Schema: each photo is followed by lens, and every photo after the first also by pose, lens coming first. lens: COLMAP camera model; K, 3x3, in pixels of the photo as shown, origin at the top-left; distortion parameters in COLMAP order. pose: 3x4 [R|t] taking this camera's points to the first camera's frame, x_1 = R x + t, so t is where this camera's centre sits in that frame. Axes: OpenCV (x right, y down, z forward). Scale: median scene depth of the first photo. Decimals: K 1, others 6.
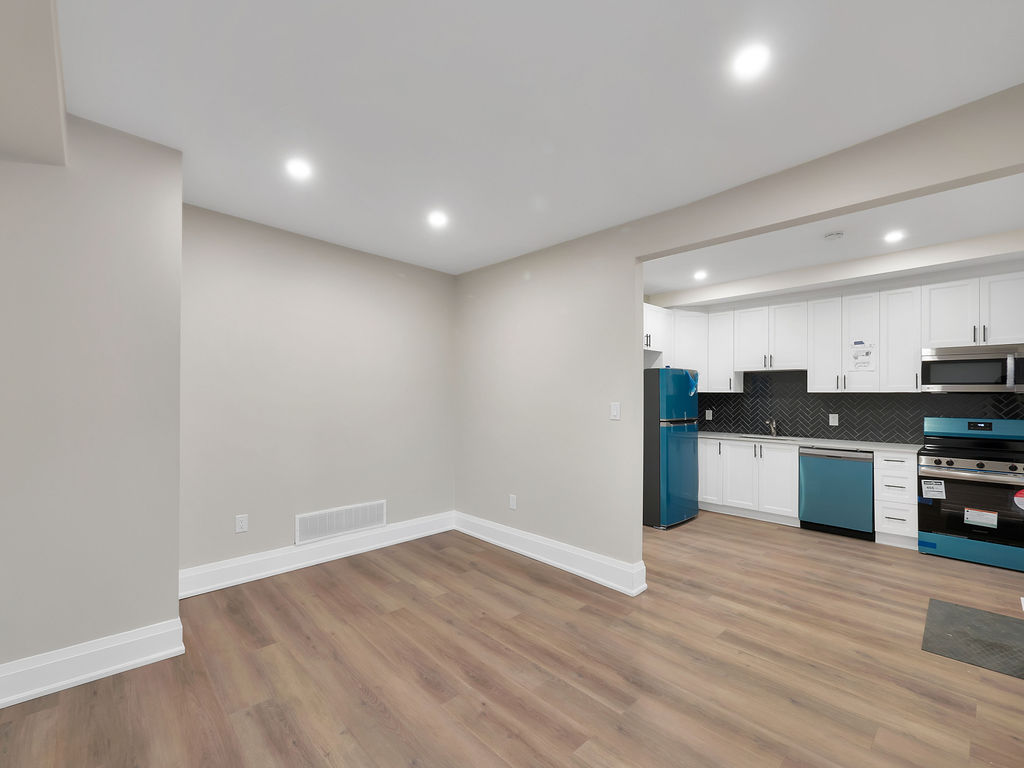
lens RADIAL K [[455.3, 0, 508.7], [0, 455.3, 394.7], [0, 0, 1]] dist [-0.001423, 0.000081]
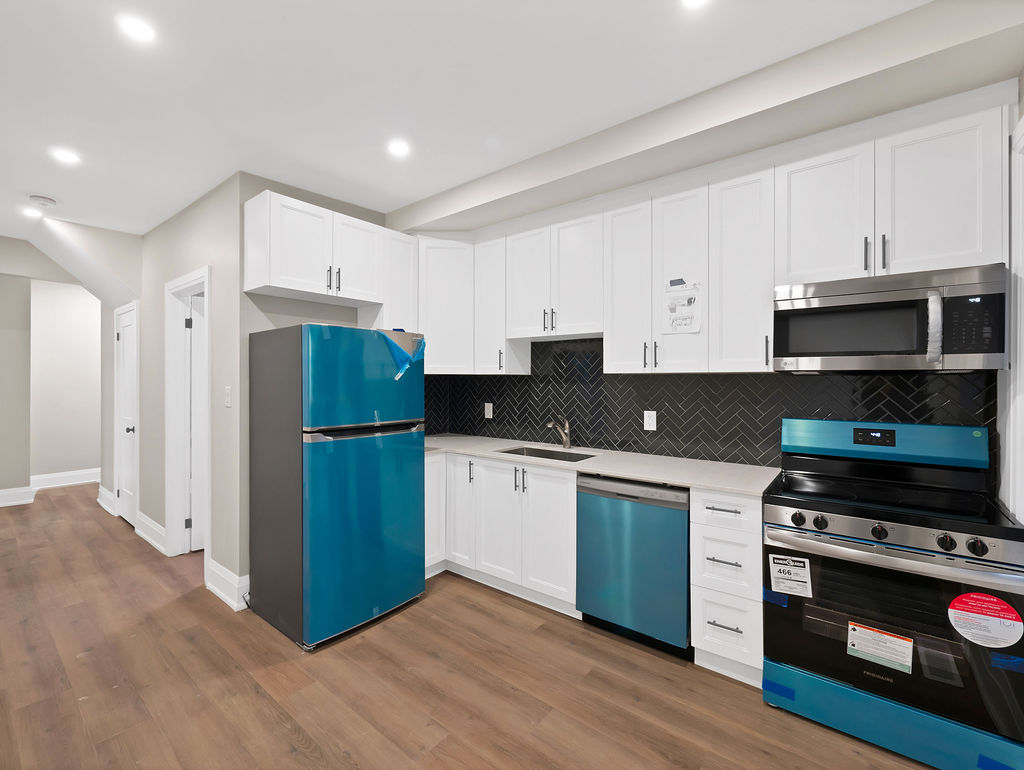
lens RADIAL K [[449.8, 0, 511.6], [0, 449.8, 381.6], [0, 0, 1]] dist [-0.002265, 0.000087]
pose [[0.989200, -0.001893, 0.146561, 0.534031], [0.001384, 0.999993, 0.003571, 0.003253], [-0.146567, -0.003329, 0.989195, 0.535430]]
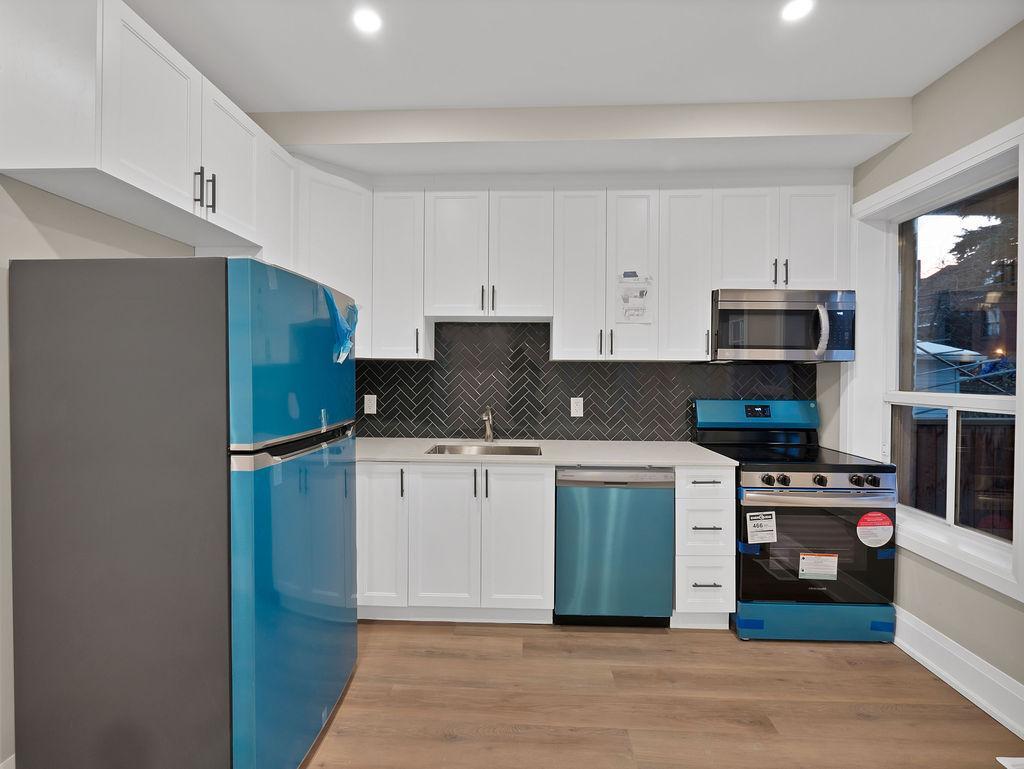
lens RADIAL K [[438.2, 0, 513.7], [0, 438.2, 376.1], [0, 0, 1]] dist [-0.001150, -0.000073]
pose [[0.708717, -0.004496, 0.705479, 0.295512], [-0.005018, 0.999922, 0.011414, 0.009904], [-0.705476, -0.011629, 0.708639, 0.766599]]
